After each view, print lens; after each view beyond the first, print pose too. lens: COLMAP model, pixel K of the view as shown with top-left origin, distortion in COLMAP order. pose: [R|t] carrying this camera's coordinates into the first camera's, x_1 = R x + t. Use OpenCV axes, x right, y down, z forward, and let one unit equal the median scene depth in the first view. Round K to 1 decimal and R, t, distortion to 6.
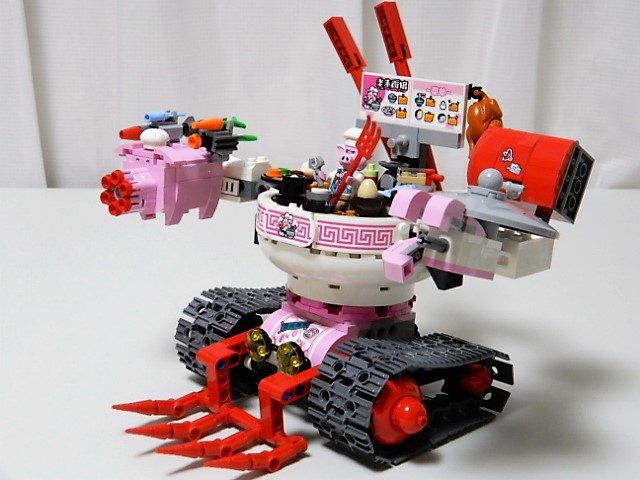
lens RADIAL K [[1076.8, 0, 320.0], [0, 1076.8, 240.0], [0, 0, 1]] dist [0.018691, -0.112568]
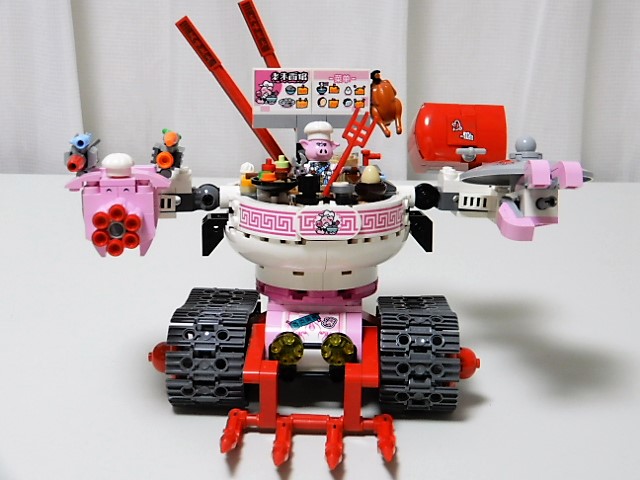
lens RADIAL K [[1076.8, 0, 320.0], [0, 1076.8, 240.0], [0, 0, 1]] dist [0.018691, -0.112568]
pose [[0.699520, -0.207352, 0.683870, -0.674833], [0.185944, 0.976828, 0.105979, -0.097945], [-0.689998, 0.053027, 0.721866, 0.242655]]
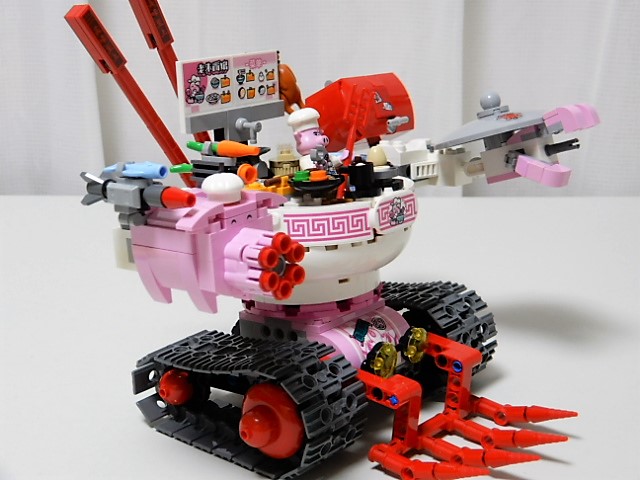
lens RADIAL K [[1076.8, 0, 320.0], [0, 1076.8, 240.0], [0, 0, 1]] dist [0.018691, -0.112568]
pose [[-0.012104, -0.285492, 0.958305, -0.835522], [0.278826, 0.919398, 0.277423, -0.240690], [-0.960265, 0.270558, 0.068475, 0.918454]]
